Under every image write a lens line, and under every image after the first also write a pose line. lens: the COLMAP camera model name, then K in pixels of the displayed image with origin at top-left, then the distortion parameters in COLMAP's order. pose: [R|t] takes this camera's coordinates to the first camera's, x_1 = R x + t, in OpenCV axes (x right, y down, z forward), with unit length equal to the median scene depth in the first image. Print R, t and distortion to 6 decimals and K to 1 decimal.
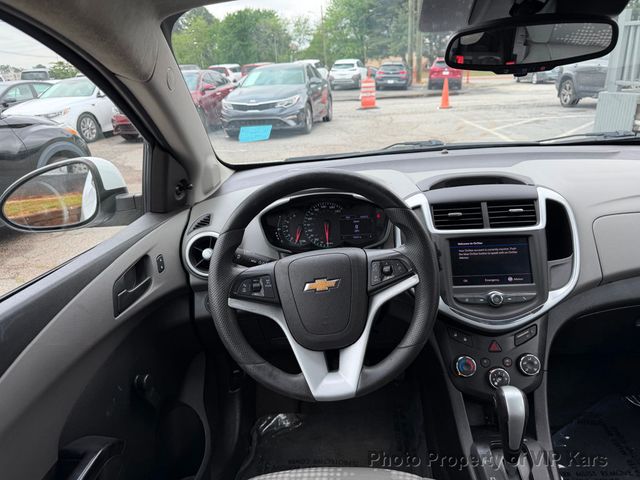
lens RADIAL K [[459.7, 0, 317.9], [0, 459.7, 236.8], [0, 0, 1]] dist [0.016808, -0.019046]
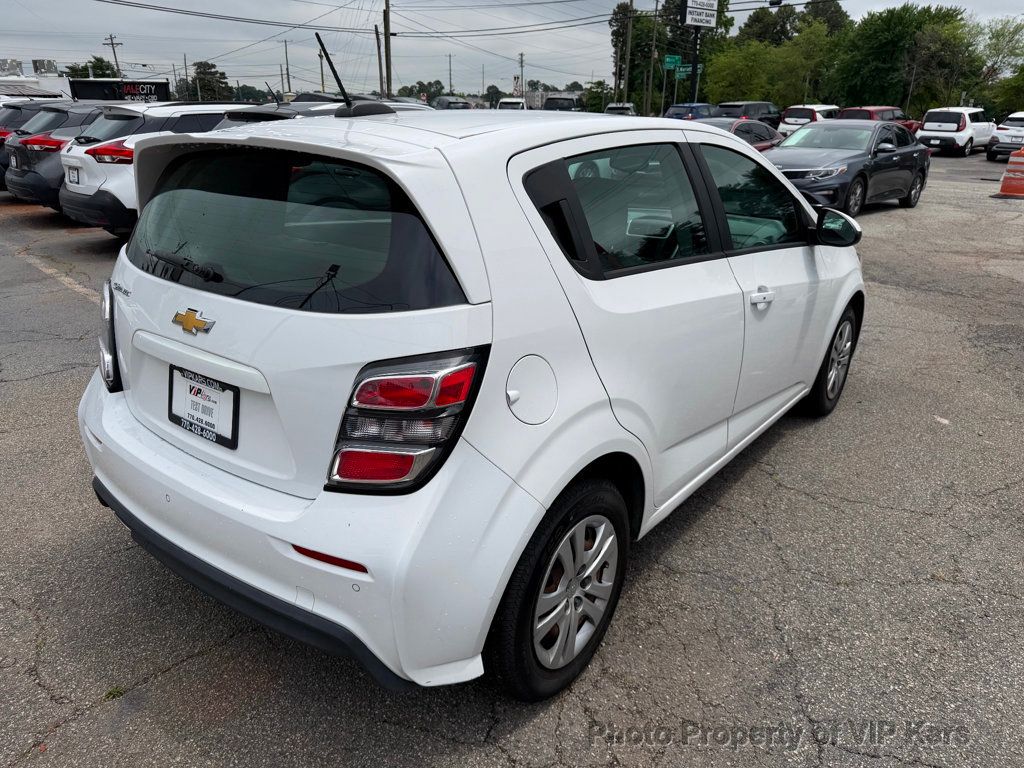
lens RADIAL K [[735.6, 0, 505.9], [0, 735.6, 385.4], [0, 0, 1]] dist [0.016808, -0.019046]
pose [[0.822407, 0.259696, -0.506167, 0.202049], [-0.247911, 0.964404, 0.092001, 0.059905], [0.512042, 0.049822, 0.857515, -0.280337]]
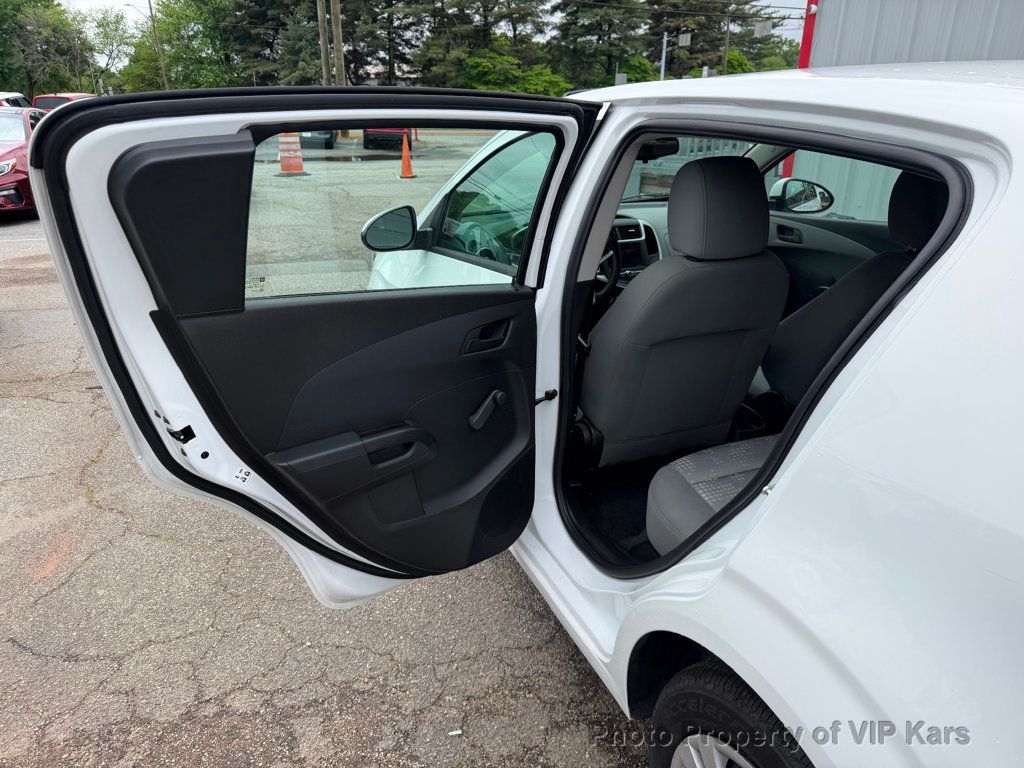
lens RADIAL K [[735.6, 0, 505.9], [0, 735.6, 389.7], [0, 0, 1]] dist [0.016808, -0.019046]
pose [[0.904266, -0.105932, 0.413619, -0.146357], [0.101881, 0.994285, 0.031911, 0.047718], [-0.414635, 0.013284, 0.909891, -0.166173]]
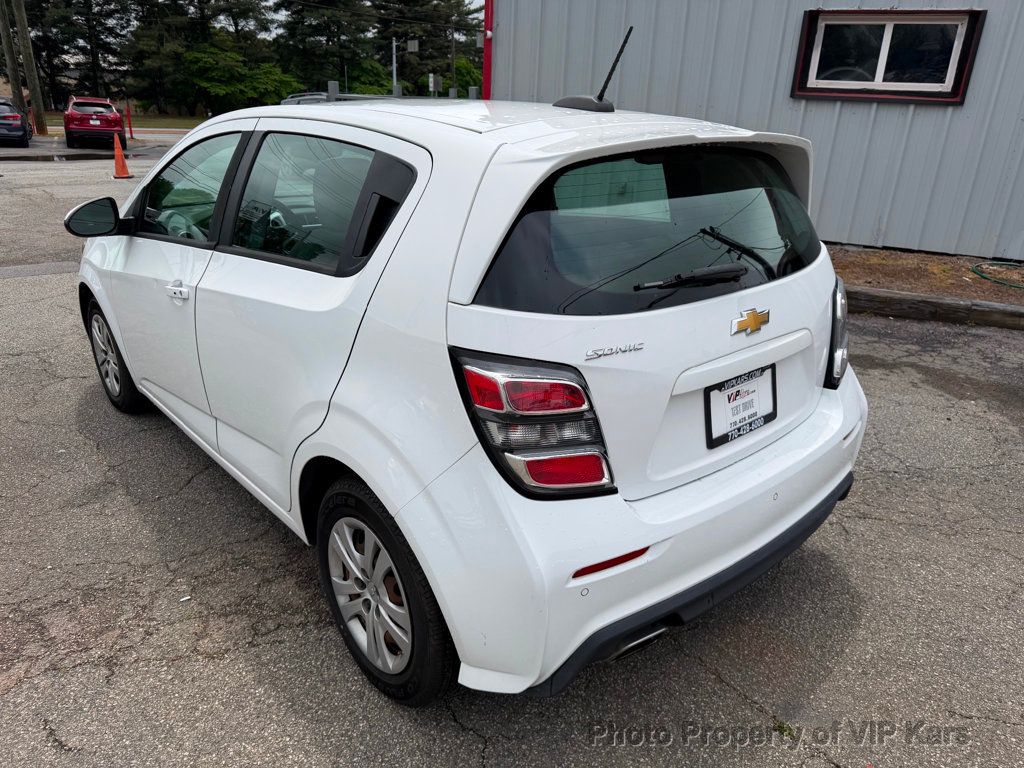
lens RADIAL K [[735.6, 0, 520.0], [0, 735.6, 389.5], [0, 0, 1]] dist [0.016808, -0.019046]
pose [[0.706723, -0.183213, 0.683357, -0.167364], [0.180739, 0.980592, 0.075985, 0.074588], [-0.684015, 0.069809, 0.726120, -0.253951]]
